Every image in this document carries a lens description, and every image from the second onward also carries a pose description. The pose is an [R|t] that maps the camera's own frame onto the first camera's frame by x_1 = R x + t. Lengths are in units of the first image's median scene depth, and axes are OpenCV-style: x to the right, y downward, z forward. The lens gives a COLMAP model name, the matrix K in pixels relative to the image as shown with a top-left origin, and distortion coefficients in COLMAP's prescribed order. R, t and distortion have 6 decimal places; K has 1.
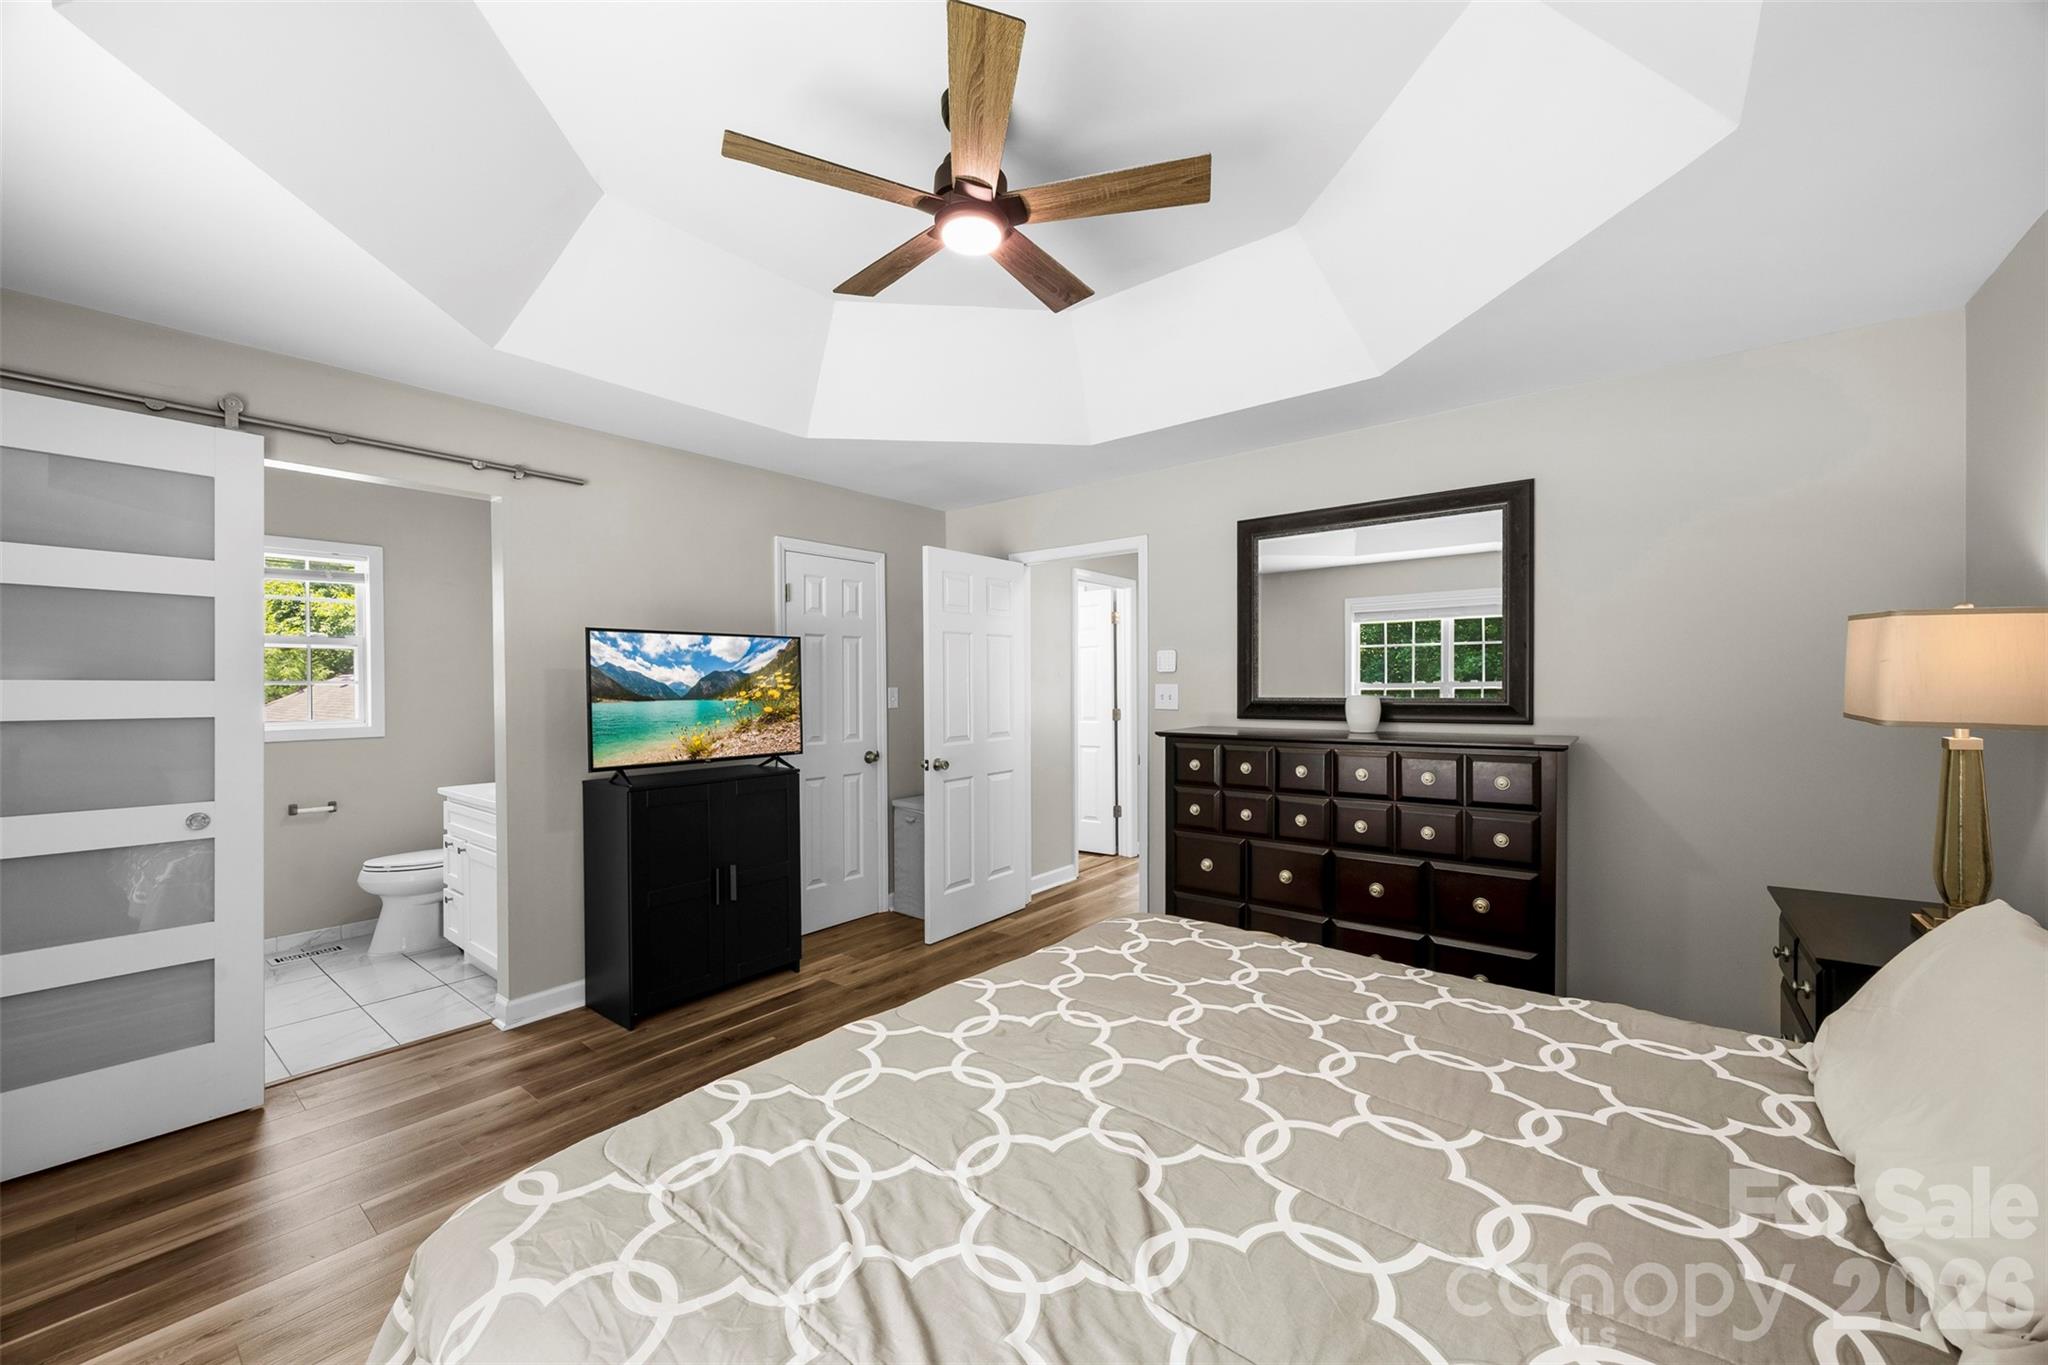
lens RADIAL K [[832.8, 0, 1022.9], [0, 832.8, 691.7], [0, 0, 1]] dist [0.001888, 0.000386]
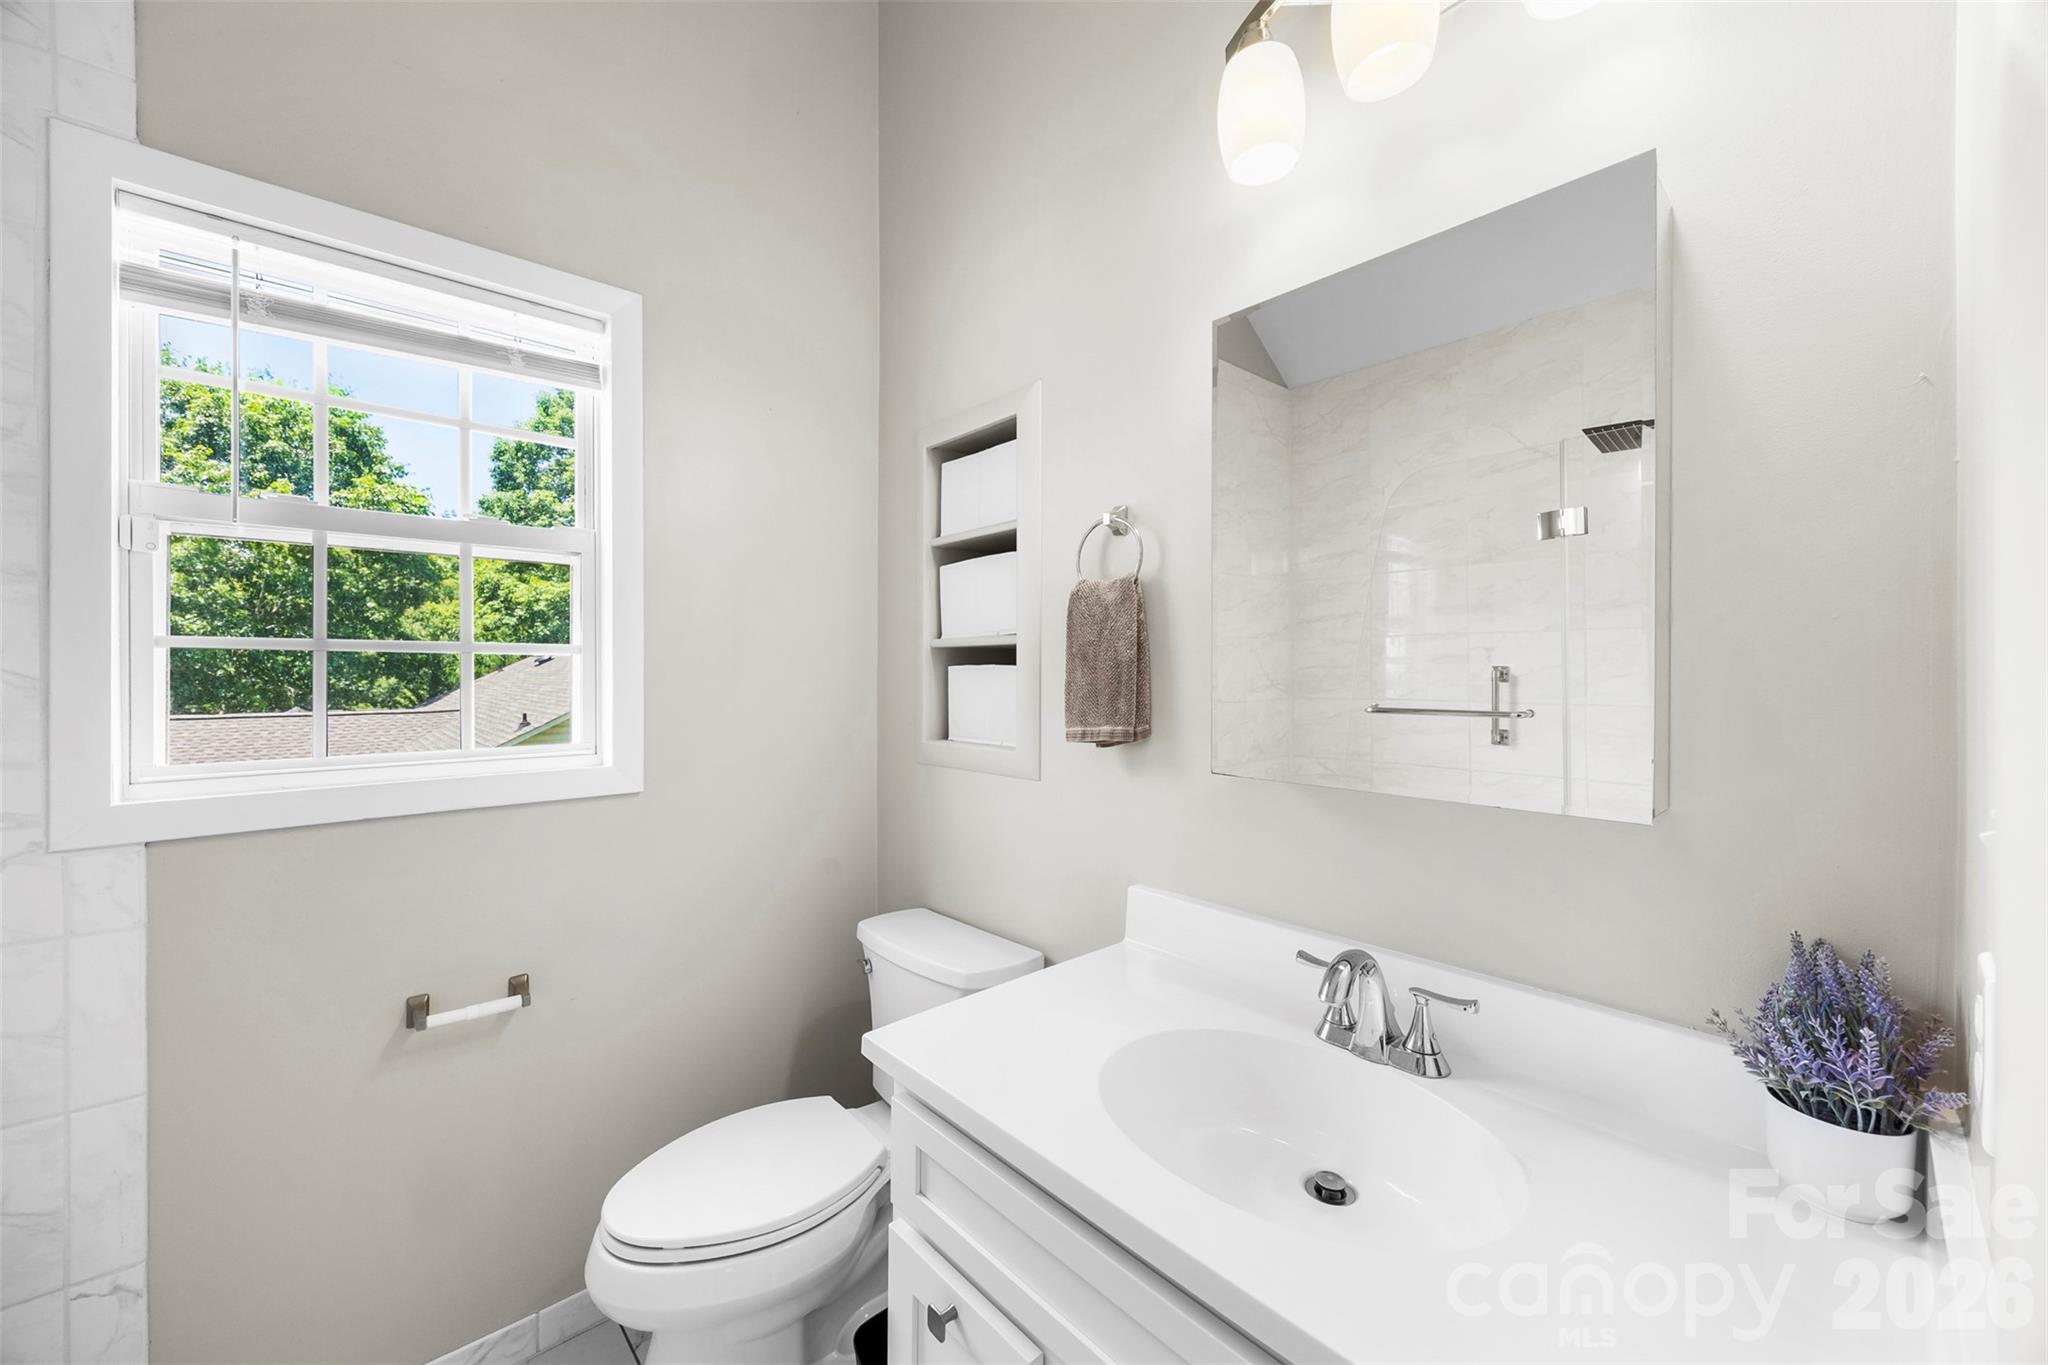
lens RADIAL K [[777.9, 0, 1018.5], [0, 777.9, 680.2], [0, 0, 1]] dist [-0.000190, 0.000142]
pose [[0.991721, 0.010298, -0.127995, -0.547758], [-0.009547, 0.999933, 0.006479, -0.002390], [0.128053, -0.005204, 0.991754, 0.666029]]
